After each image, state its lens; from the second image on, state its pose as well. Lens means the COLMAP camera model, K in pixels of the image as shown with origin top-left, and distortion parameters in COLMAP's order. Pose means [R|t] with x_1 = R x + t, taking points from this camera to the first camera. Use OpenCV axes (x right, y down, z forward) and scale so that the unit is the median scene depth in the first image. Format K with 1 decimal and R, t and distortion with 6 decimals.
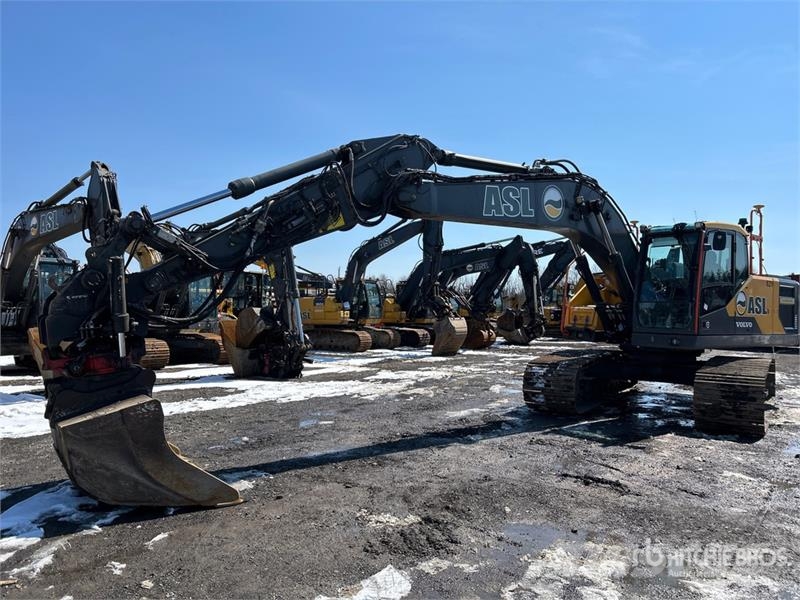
lens RADIAL K [[605.7, 0, 388.1], [0, 605.7, 284.9], [0, 0, 1]] dist [0.059674, -0.066538]
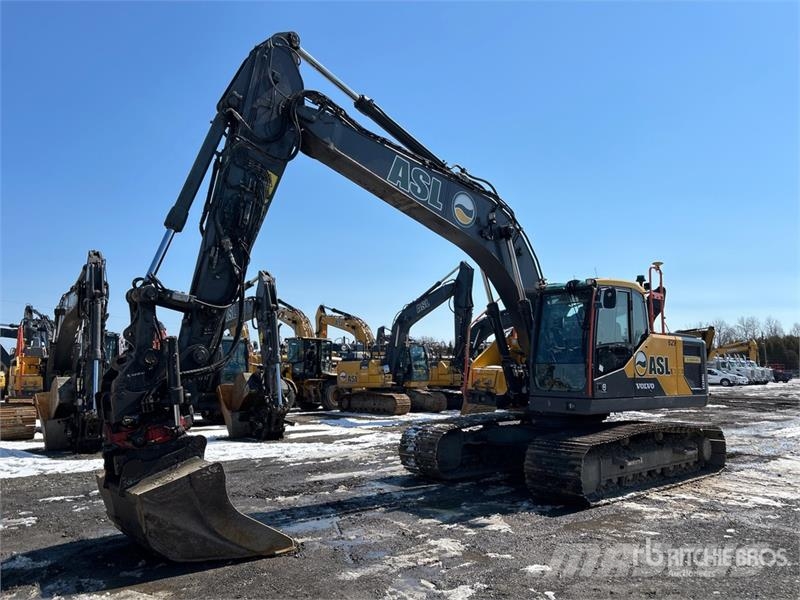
lens RADIAL K [[605.7, 0, 403.8], [0, 605.7, 287.9], [0, 0, 1]] dist [0.059674, -0.066538]
pose [[0.973369, -0.041358, -0.225481, 0.303035], [0.019389, 0.994919, -0.098790, -0.000059], [0.228421, 0.091788, 0.969226, 0.002524]]
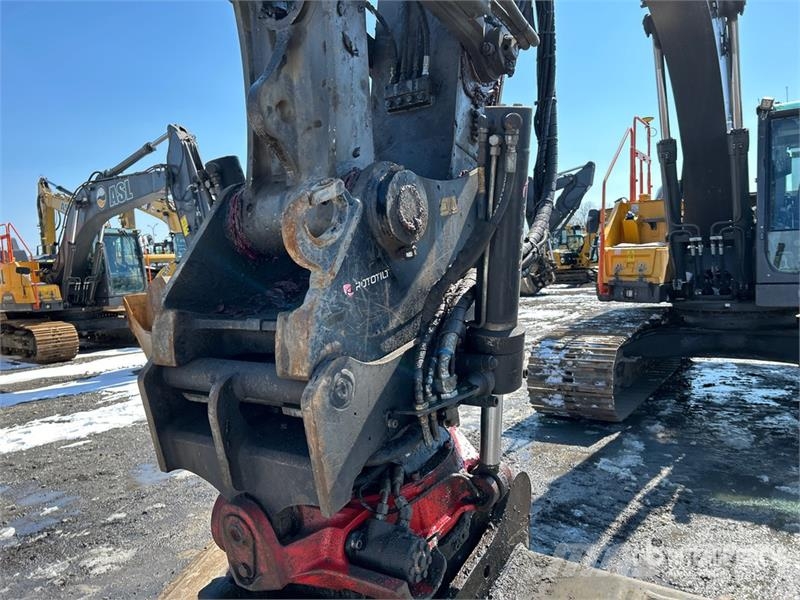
lens RADIAL K [[605.7, 0, 402.5], [0, 605.7, 297.9], [0, 0, 1]] dist [0.059674, -0.066538]
pose [[0.998119, -0.060957, 0.006484, 0.060901], [0.060007, 0.993192, 0.099848, 0.006590], [-0.012526, -0.099271, 0.994982, 0.250630]]
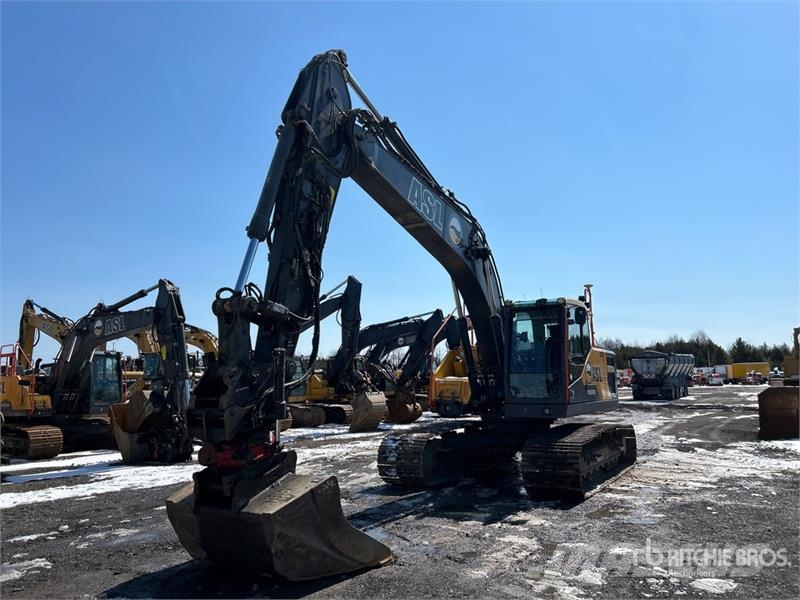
lens RADIAL K [[605.7, 0, 402.0], [0, 605.7, 285.5], [0, 0, 1]] dist [0.059674, -0.066538]
pose [[0.997045, -0.018412, 0.074587, 0.124568], [0.027118, 0.992708, -0.117450, -0.003475], [-0.071880, 0.119126, 0.990274, -0.035567]]
